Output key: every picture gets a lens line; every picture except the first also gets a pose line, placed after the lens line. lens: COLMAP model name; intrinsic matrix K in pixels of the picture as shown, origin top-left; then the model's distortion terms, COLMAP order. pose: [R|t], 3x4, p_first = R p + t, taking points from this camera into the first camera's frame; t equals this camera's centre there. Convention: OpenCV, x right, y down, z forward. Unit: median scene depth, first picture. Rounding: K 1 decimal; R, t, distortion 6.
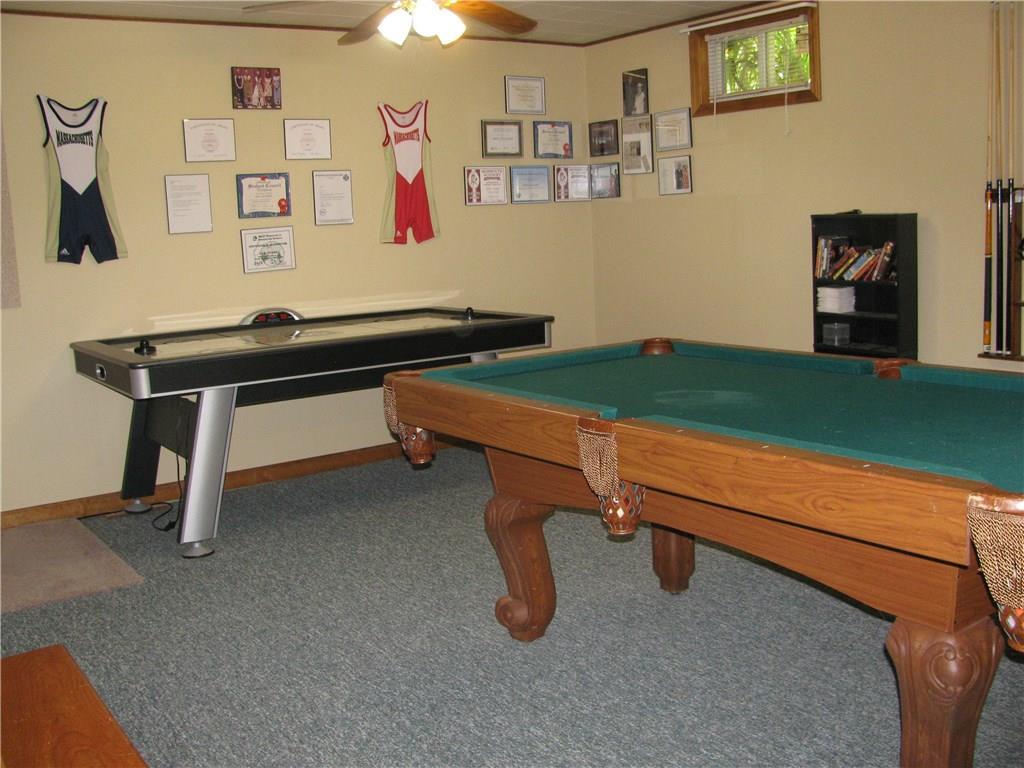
lens RADIAL K [[1063.4, 0, 512.0], [0, 1063.4, 384.0], [0, 0, 1]] dist [-0.213442, 0.261652]
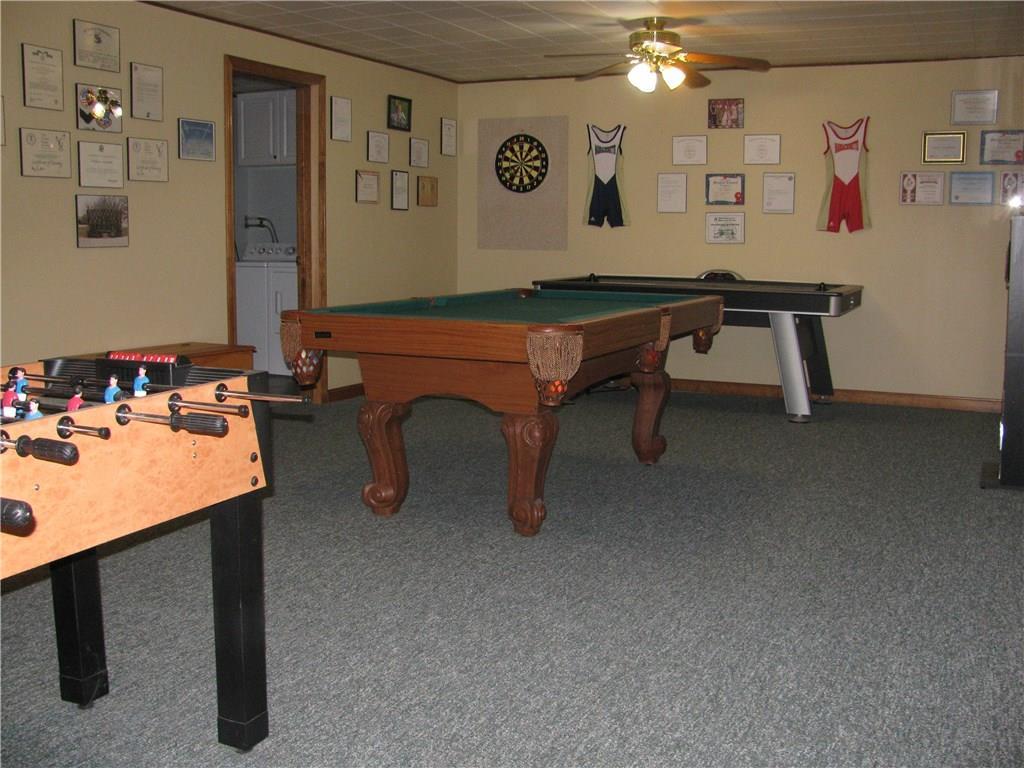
lens RADIAL K [[1063.4, 0, 512.0], [0, 1063.4, 384.0], [0, 0, 1]] dist [-0.213442, 0.261652]
pose [[0.486877, 0.174185, -0.855927, 0.860989], [-0.160323, 0.981088, 0.108460, -0.029603], [0.858631, 0.084418, 0.505594, 0.060094]]
